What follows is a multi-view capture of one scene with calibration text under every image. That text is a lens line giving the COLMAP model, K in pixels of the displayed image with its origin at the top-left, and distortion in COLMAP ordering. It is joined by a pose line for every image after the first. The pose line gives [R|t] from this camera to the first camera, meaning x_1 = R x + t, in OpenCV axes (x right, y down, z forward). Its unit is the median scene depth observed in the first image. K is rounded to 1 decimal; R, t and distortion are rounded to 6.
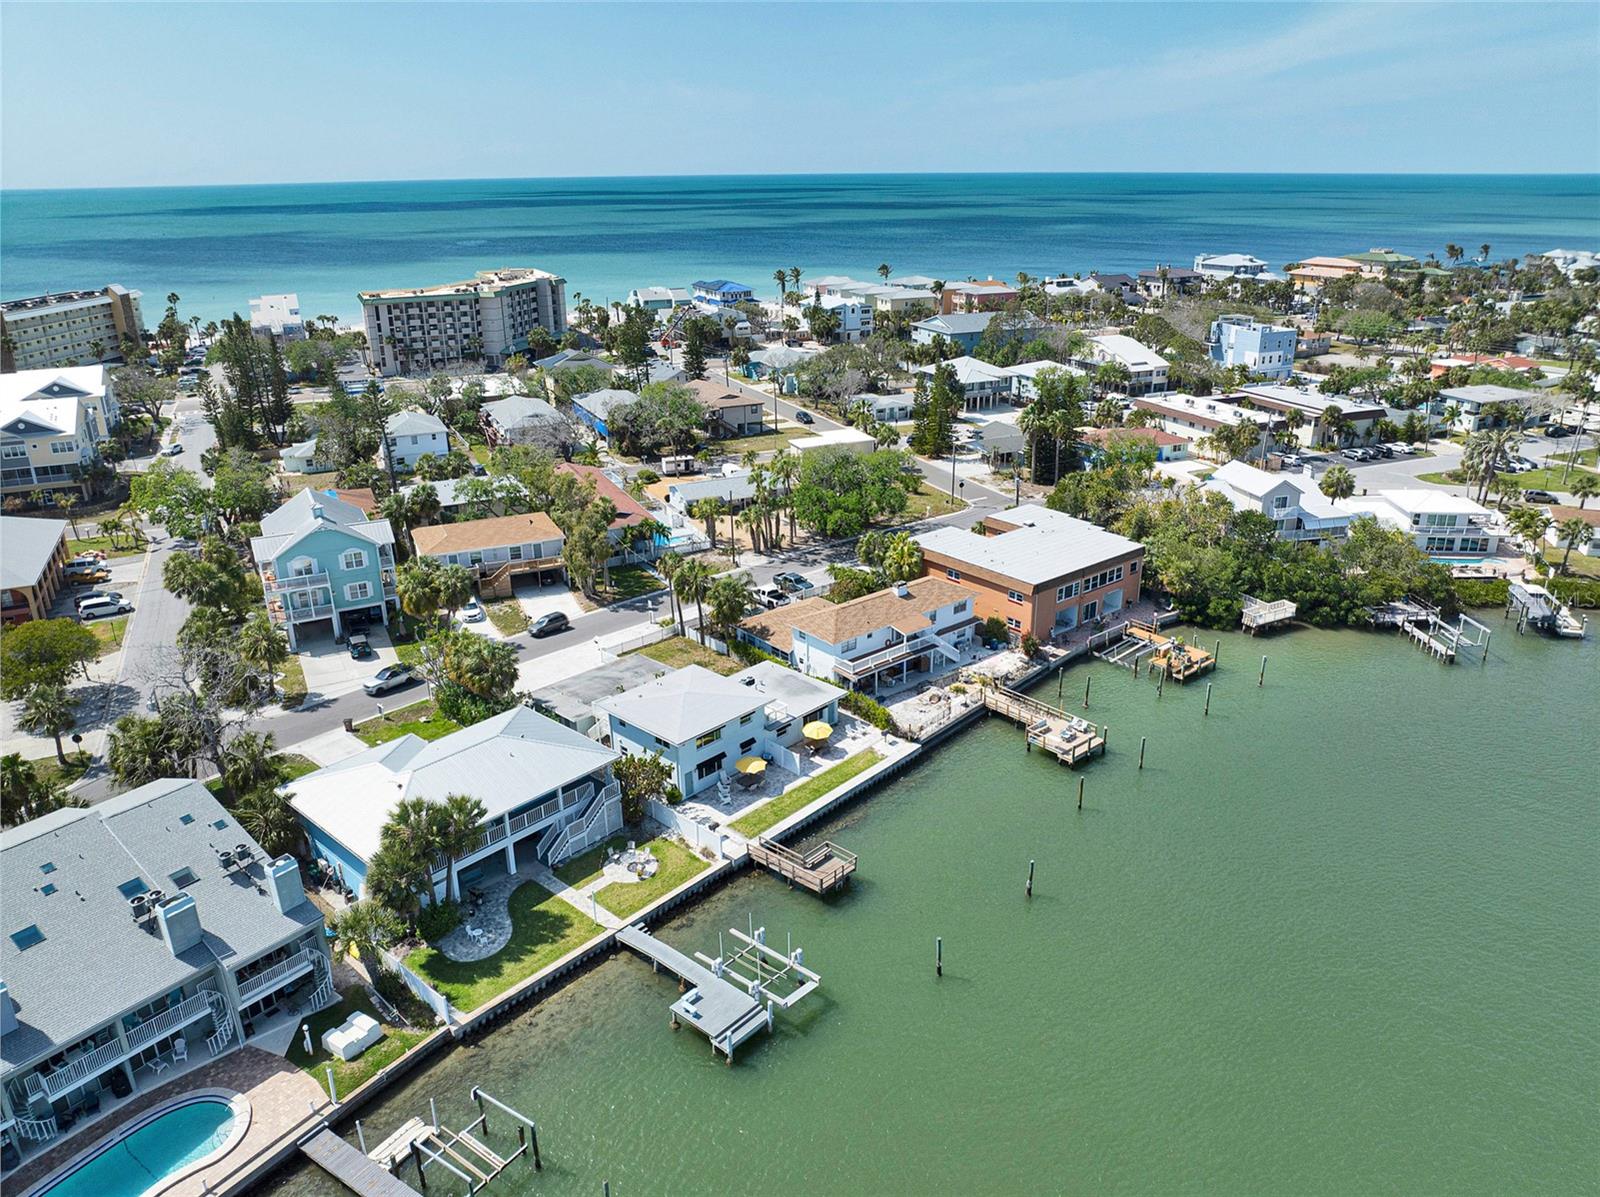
lens RADIAL K [[1124.6, 0, 807.1], [0, 1124.6, 598.8], [0, 0, 1]] dist [-0.037689, 0.004204]
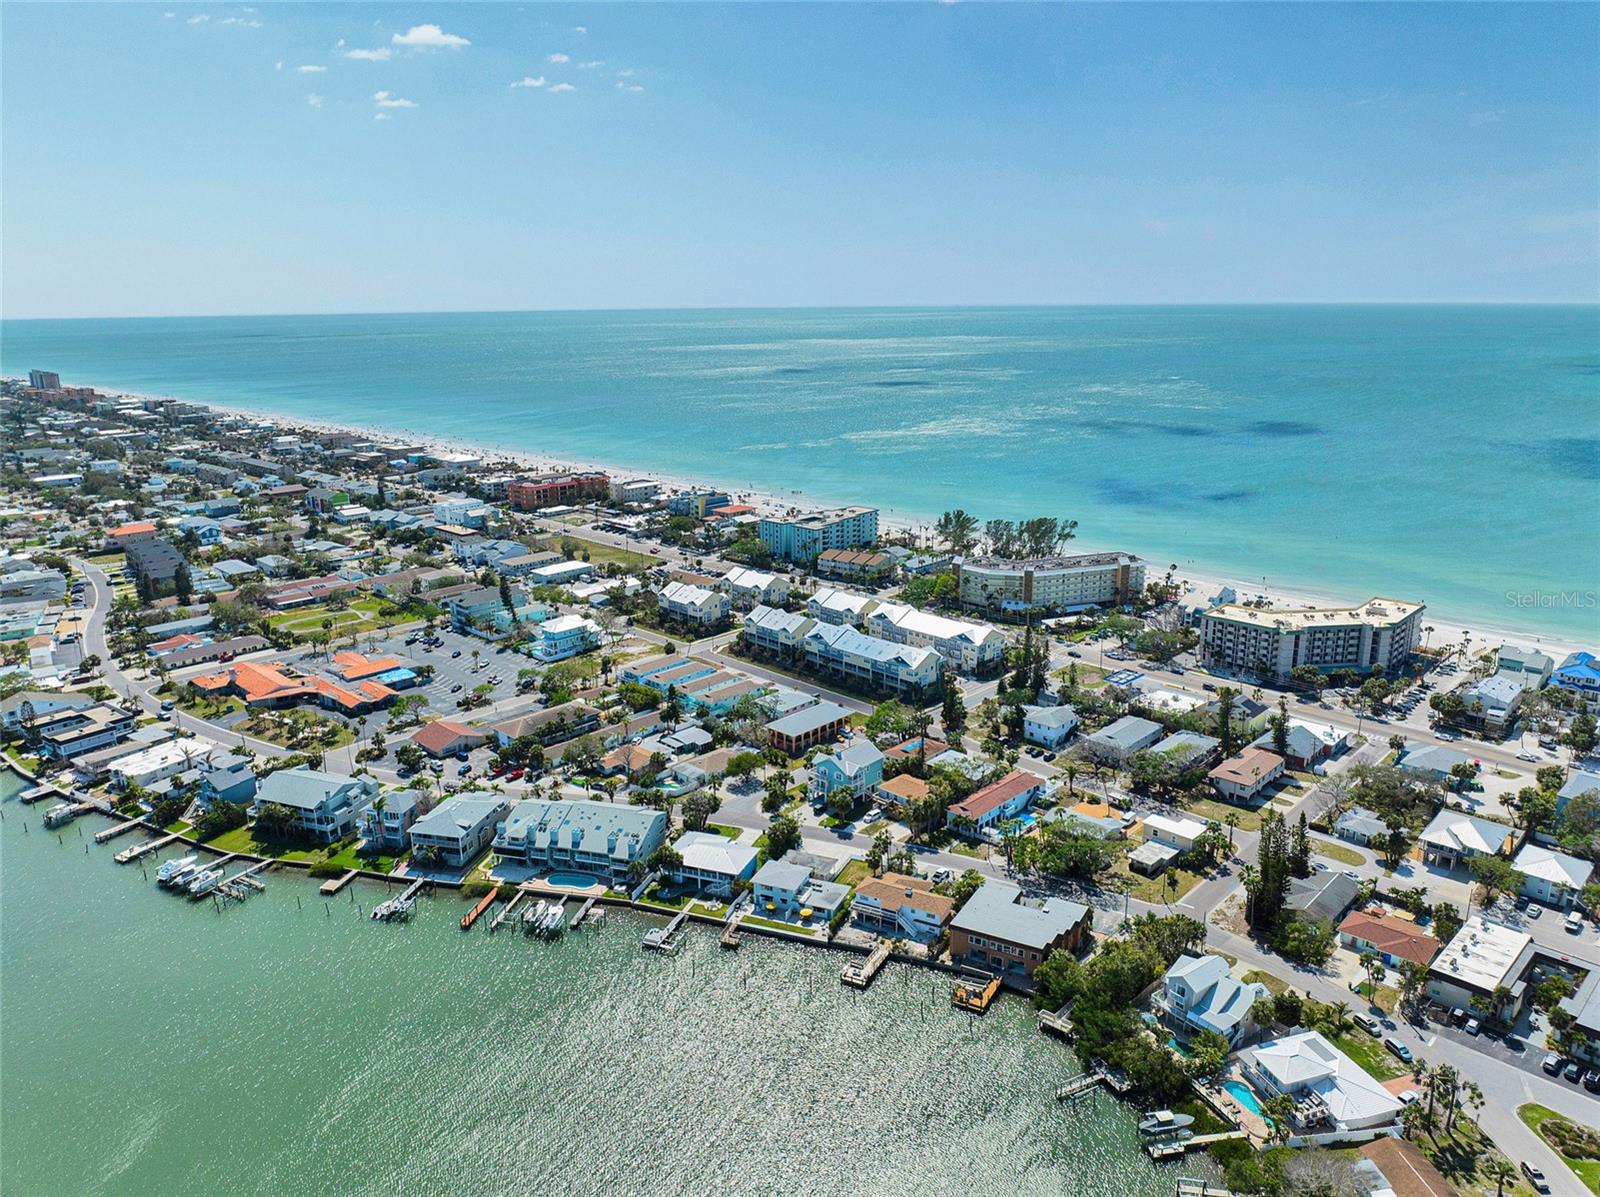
lens RADIAL K [[1123.6, 0, 804.0], [0, 1123.6, 599.4], [0, 0, 1]] dist [-0.020664, -0.000473]
pose [[0.355269, 0.248044, -0.901254, 1.849166], [-0.327063, 0.936193, 0.128734, -0.757666], [0.875679, 0.249032, 0.413726, -0.186457]]
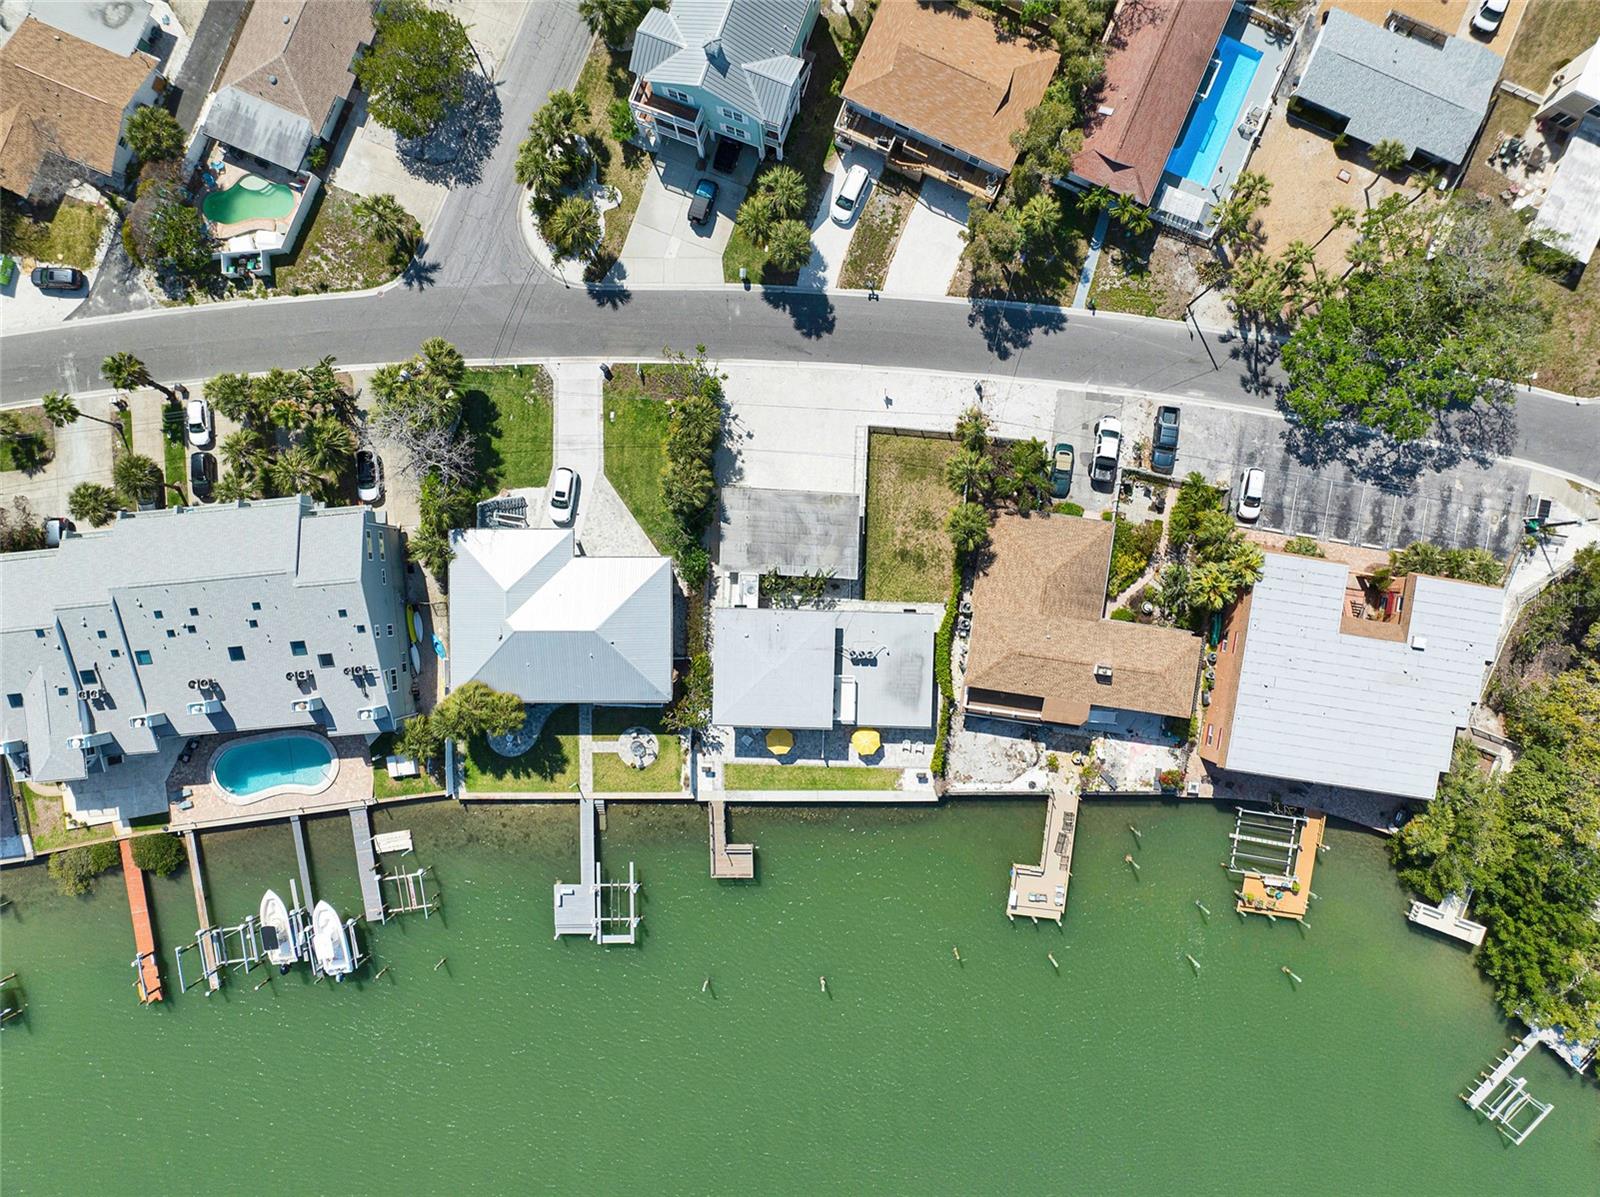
lens RADIAL K [[1137.6, 0, 806.5], [0, 1137.6, 603.6], [0, 0, 1]] dist [-0.039903, -0.000234]
pose [[0.665258, 0.746509, 0.012461, -0.126639], [-0.271705, 0.226519, 0.935343, -0.820679], [0.695419, -0.625630, 0.353524, 0.580854]]
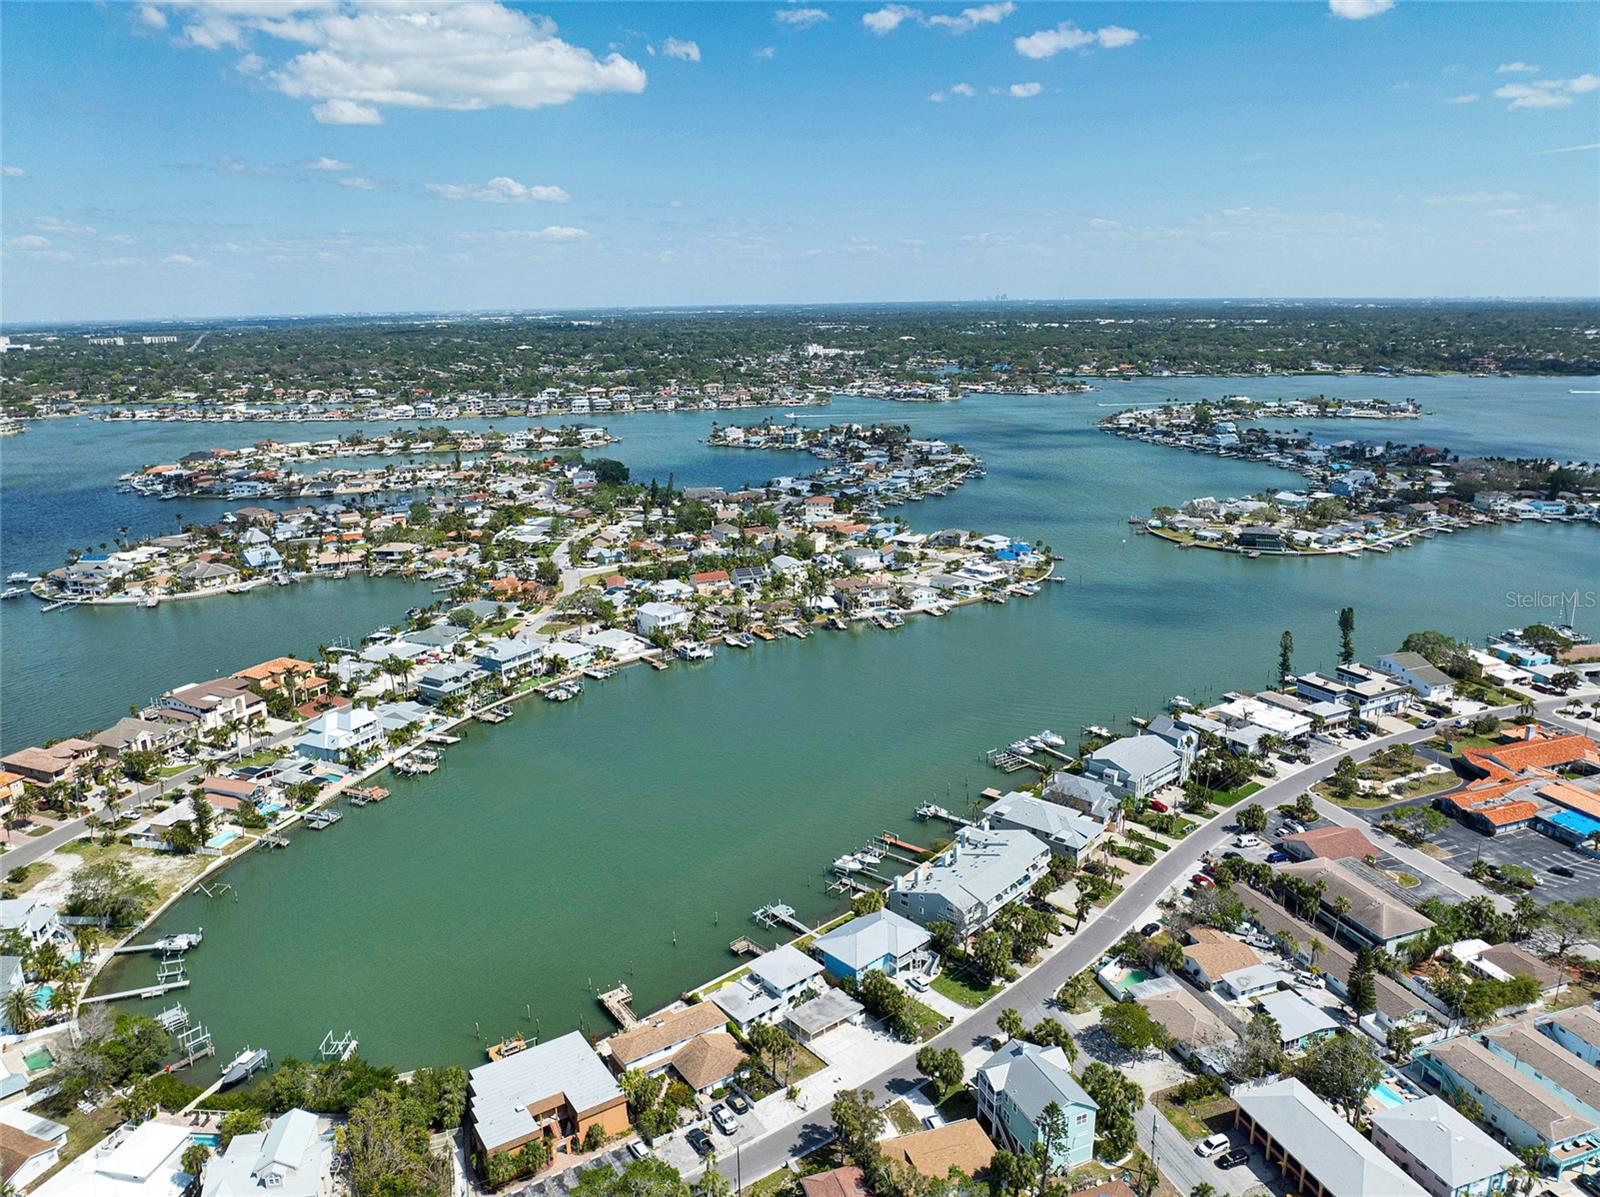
lens RADIAL K [[1124.6, 0, 807.1], [0, 1124.6, 598.8], [0, 0, 1]] dist [-0.037689, 0.004204]
pose [[-0.994170, -0.001784, 0.107807, -0.343202], [0.061927, 0.809052, 0.584466, -1.603928], [-0.088264, 0.587735, -0.804225, 2.069838]]
